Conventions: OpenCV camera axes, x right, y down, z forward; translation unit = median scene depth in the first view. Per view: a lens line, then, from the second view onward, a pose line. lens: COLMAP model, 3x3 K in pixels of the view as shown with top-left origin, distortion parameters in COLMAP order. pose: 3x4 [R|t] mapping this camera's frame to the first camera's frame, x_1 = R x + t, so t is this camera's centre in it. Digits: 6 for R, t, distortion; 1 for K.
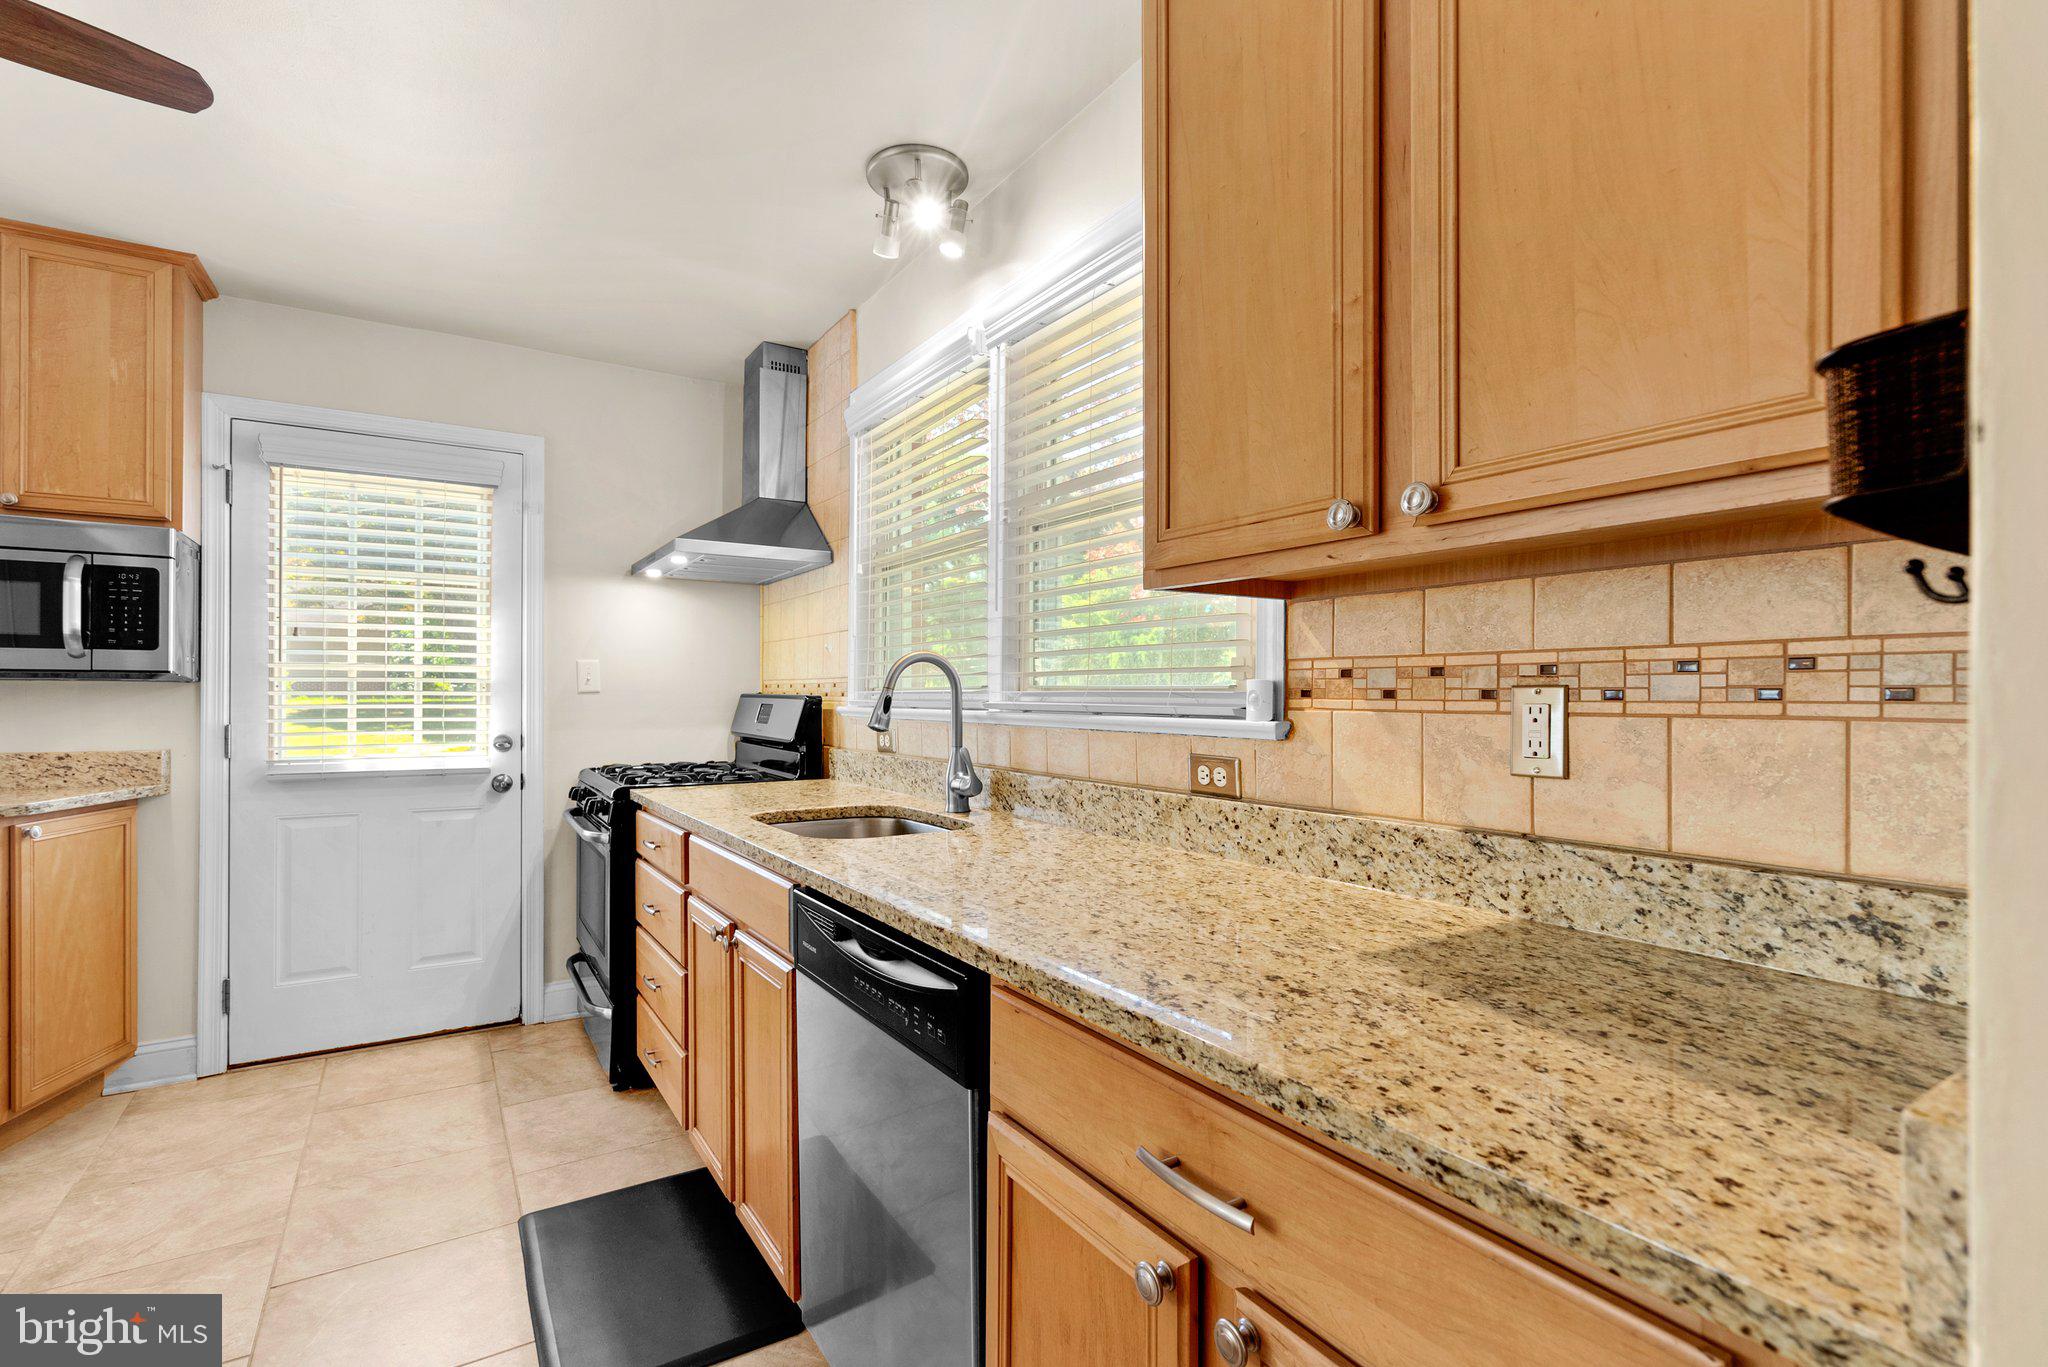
lens RADIAL K [[938.6, 0, 1016.8], [0, 938.6, 695.8], [0, 0, 1]] dist [-0.004280, -0.000328]
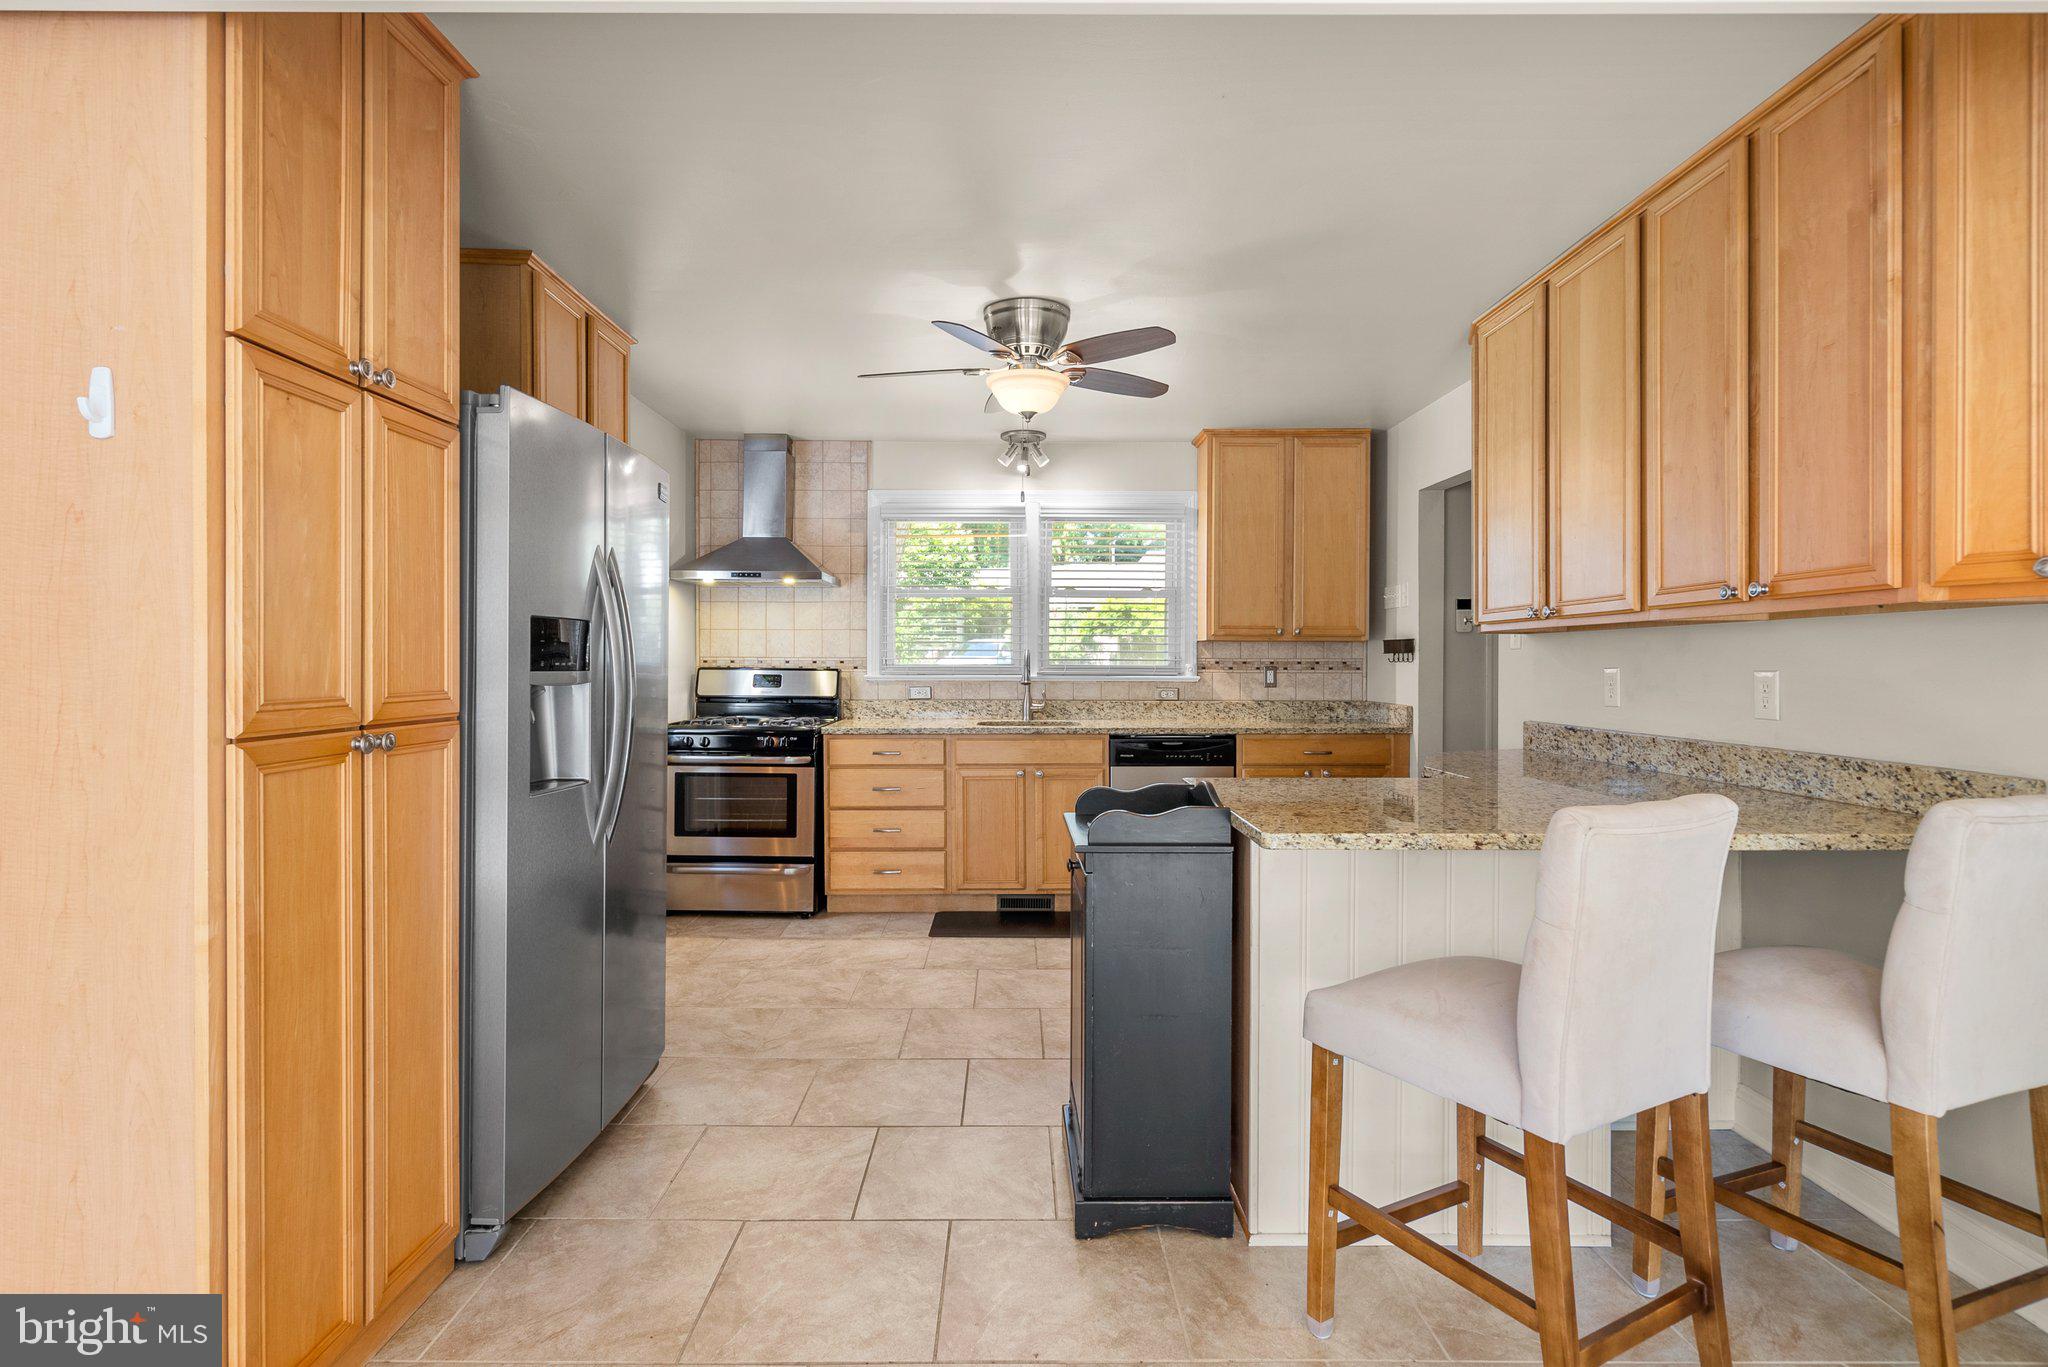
lens RADIAL K [[1002.2, 0, 1017.4], [0, 1002.2, 668.3], [0, 0, 1]] dist [0.003850, 0.002260]
pose [[0.528496, -0.006292, 0.848912, -3.202721], [-0.000547, 0.999970, 0.007753, -0.029897], [-0.848935, -0.004562, 0.528477, -0.381251]]
